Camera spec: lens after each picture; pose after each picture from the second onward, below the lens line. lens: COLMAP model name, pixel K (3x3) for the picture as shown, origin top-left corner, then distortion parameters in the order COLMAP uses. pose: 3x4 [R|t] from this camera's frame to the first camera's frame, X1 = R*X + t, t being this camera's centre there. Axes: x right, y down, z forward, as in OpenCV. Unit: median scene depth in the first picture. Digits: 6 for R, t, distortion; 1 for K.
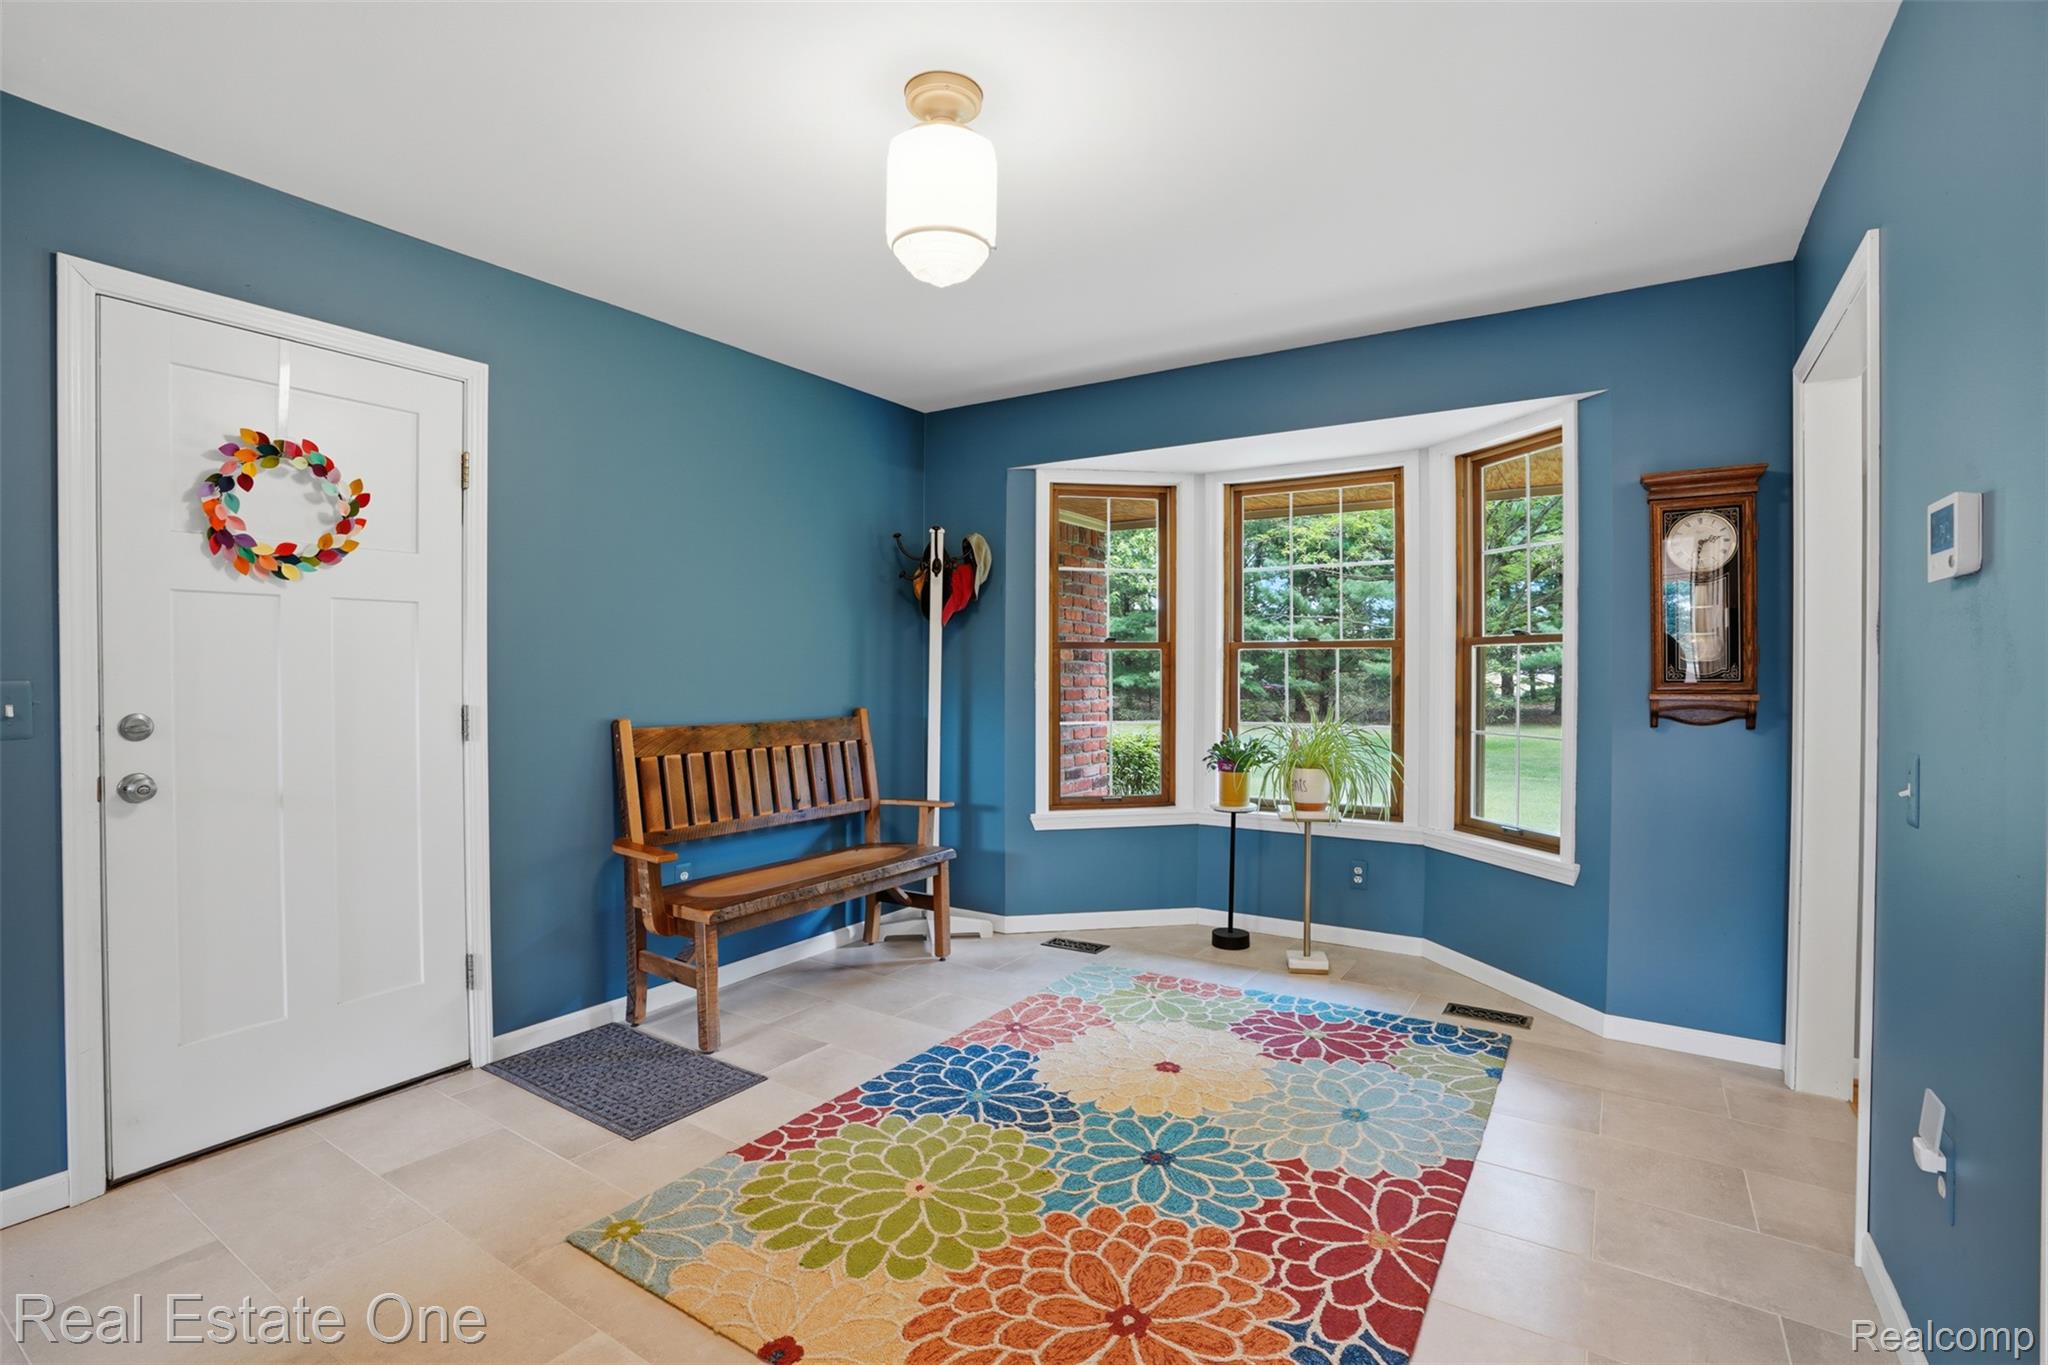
lens RADIAL K [[928.2, 0, 1023.2], [0, 928.2, 681.8], [0, 0, 1]] dist [-0.034770, -0.000199]
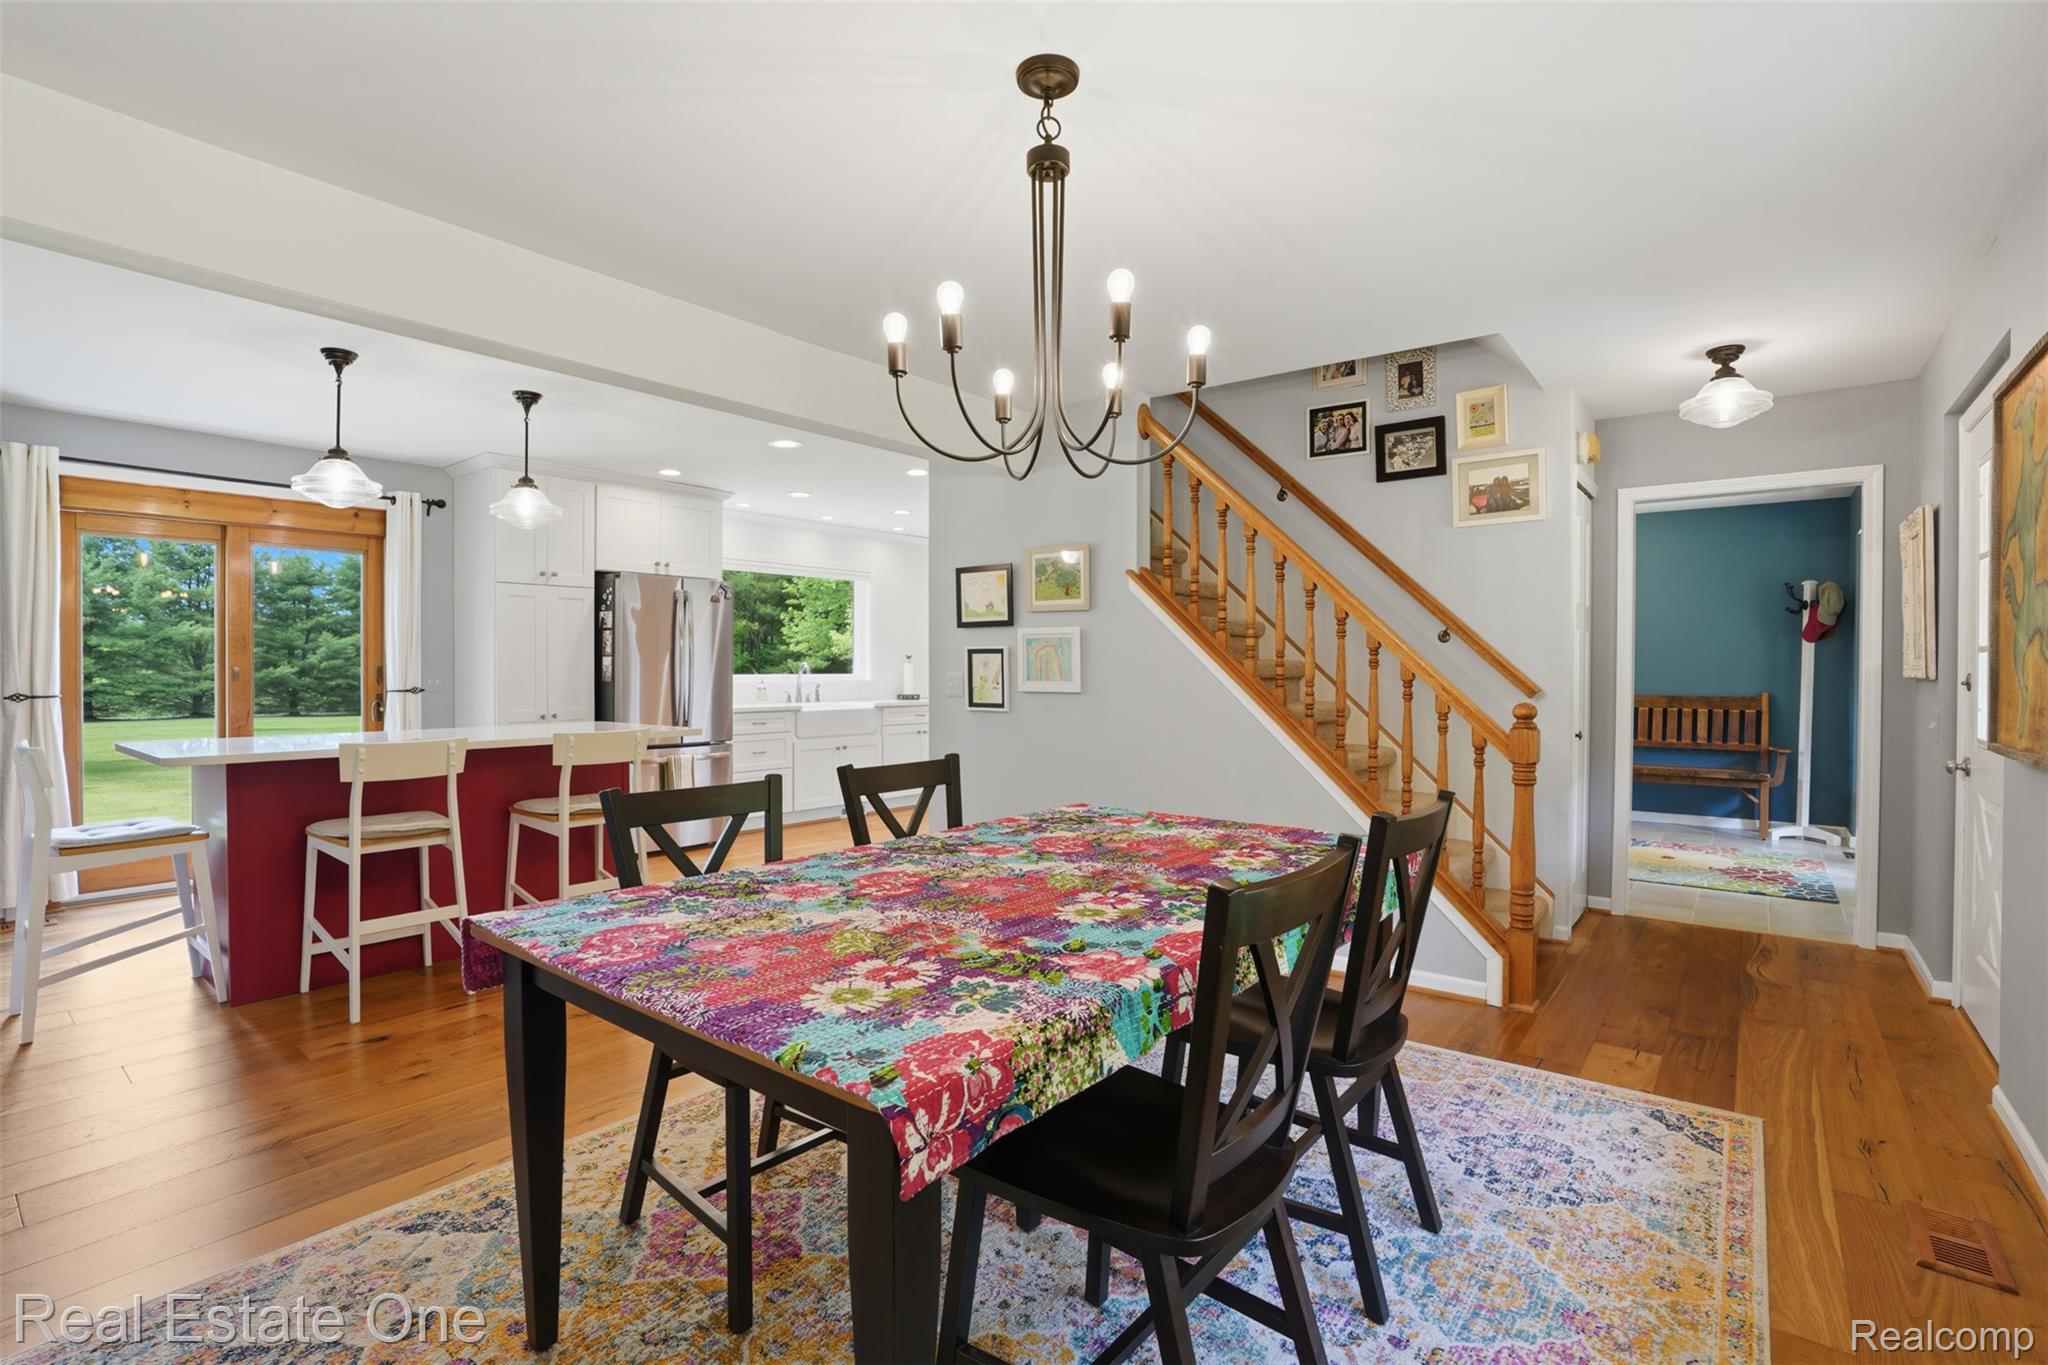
lens RADIAL K [[928.2, 0, 1025.8], [0, 928.2, 672.1], [0, 0, 1]] dist [-0.034770, -0.000199]
pose [[-0.090232, 0.003053, -0.995916, 1.715397], [-0.011254, 0.999928, 0.004085, -0.000655], [0.995857, 0.011577, -0.090191, -0.222199]]
